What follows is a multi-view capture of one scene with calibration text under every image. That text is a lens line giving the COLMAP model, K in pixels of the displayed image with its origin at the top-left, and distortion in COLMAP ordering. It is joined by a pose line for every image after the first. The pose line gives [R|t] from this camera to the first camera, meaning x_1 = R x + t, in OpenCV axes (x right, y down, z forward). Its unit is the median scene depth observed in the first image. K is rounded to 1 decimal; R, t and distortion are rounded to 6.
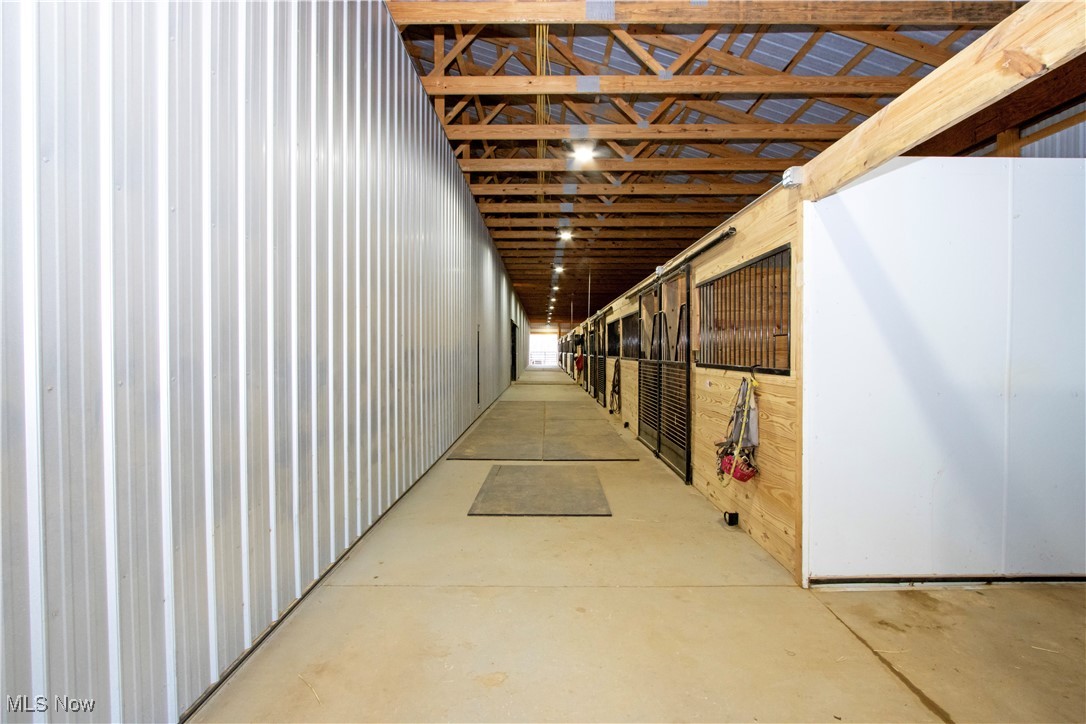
lens RADIAL K [[504.8, 0, 540.2], [0, 504.8, 358.9], [0, 0, 1]] dist [-0.012867, -0.000126]
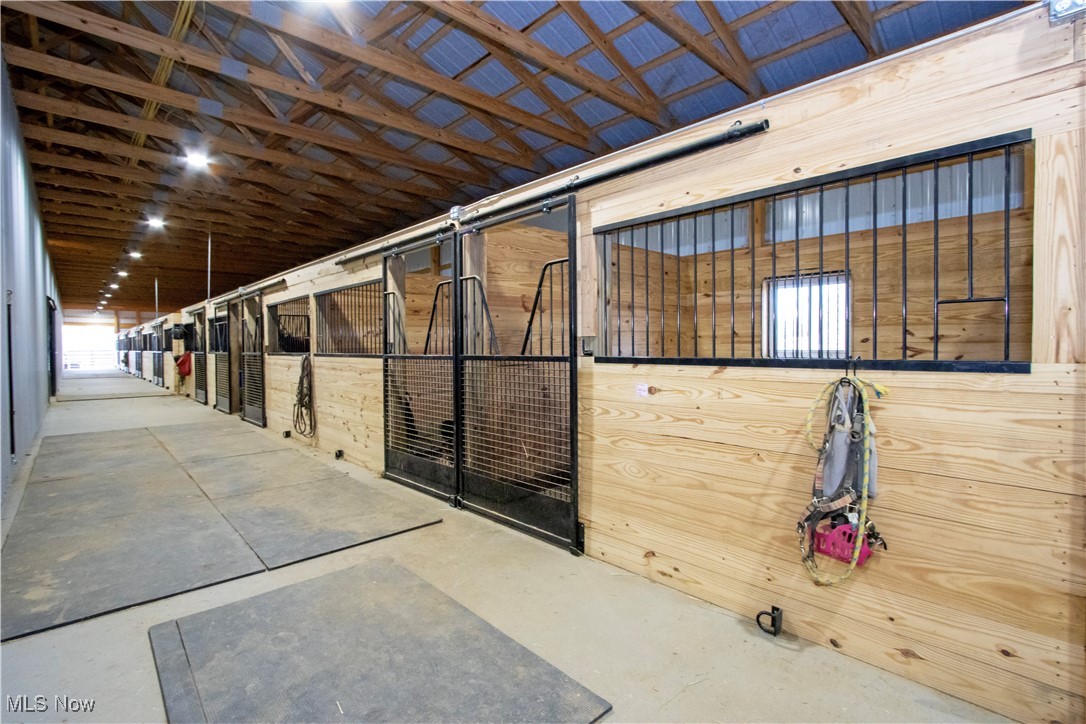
lens RADIAL K [[504.8, 0, 546.2], [0, 504.8, 361.5], [0, 0, 1]] dist [-0.012867, -0.000126]
pose [[0.724058, -0.023888, 0.689325, -0.077391], [0.016862, 0.999714, 0.016933, 0.001173], [-0.689533, -0.000637, 0.724254, 0.296239]]
